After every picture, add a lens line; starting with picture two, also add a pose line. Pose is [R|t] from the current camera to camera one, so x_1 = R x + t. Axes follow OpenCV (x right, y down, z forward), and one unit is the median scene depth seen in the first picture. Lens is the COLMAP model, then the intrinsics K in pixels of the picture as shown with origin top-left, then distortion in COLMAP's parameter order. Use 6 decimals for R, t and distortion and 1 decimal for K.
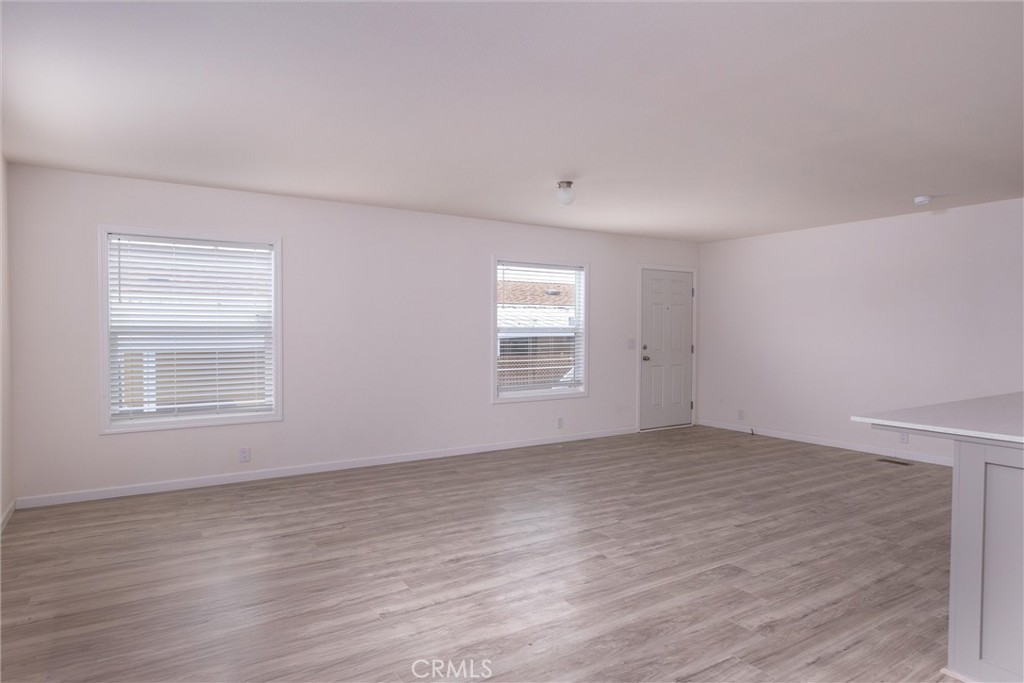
lens RADIAL K [[583.8, 0, 512.0], [0, 583.8, 341.5], [0, 0, 1]] dist [-0.001446, -0.000413]
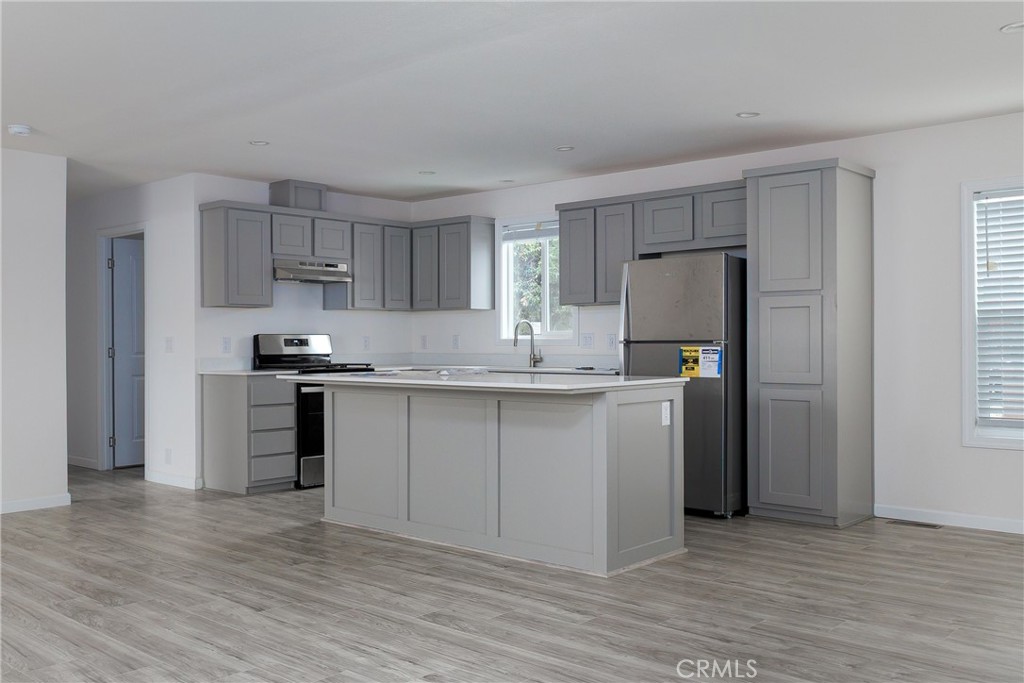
lens RADIAL K [[973.4, 0, 416.0], [0, 973.4, 344.8], [0, 0, 1]] dist [0.000002, -0.002293]
pose [[-0.223631, -0.003671, 0.974667, -0.712007], [0.028352, 0.999545, 0.010270, 0.017691], [-0.974261, 0.029930, -0.223425, 1.083635]]
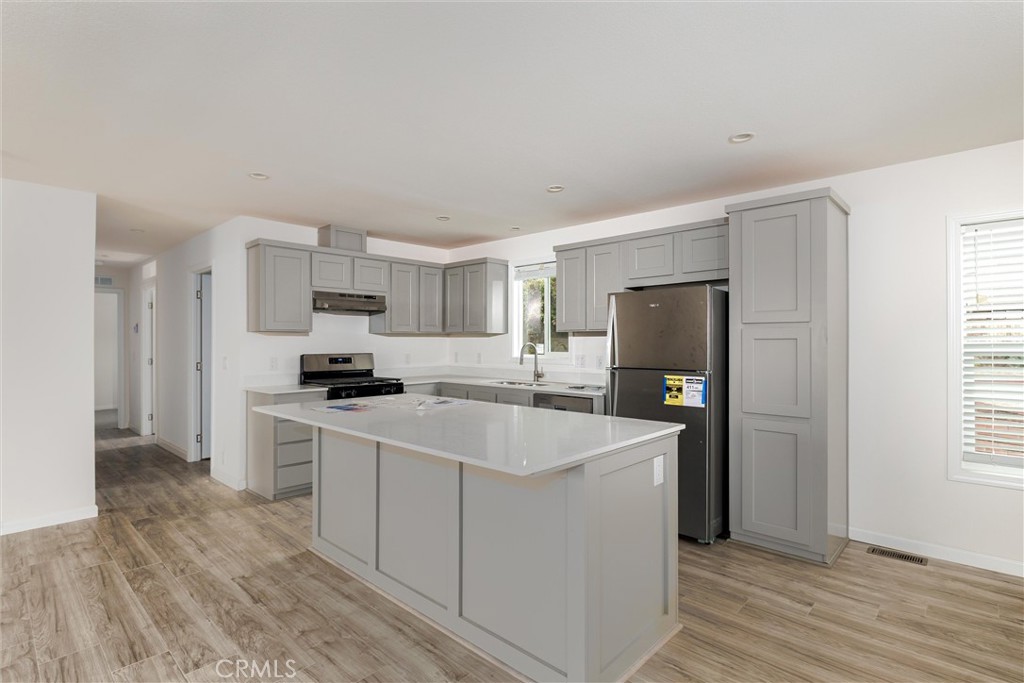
lens RADIAL K [[518.5, 0, 512.0], [0, 518.5, 341.5], [0, 0, 1]] dist [0.004718, 0.000048]
pose [[-0.244194, -0.000214, 0.969726, -0.017192], [0.023226, 0.999712, 0.006070, -0.021037], [-0.969448, 0.024005, -0.244119, 0.756619]]
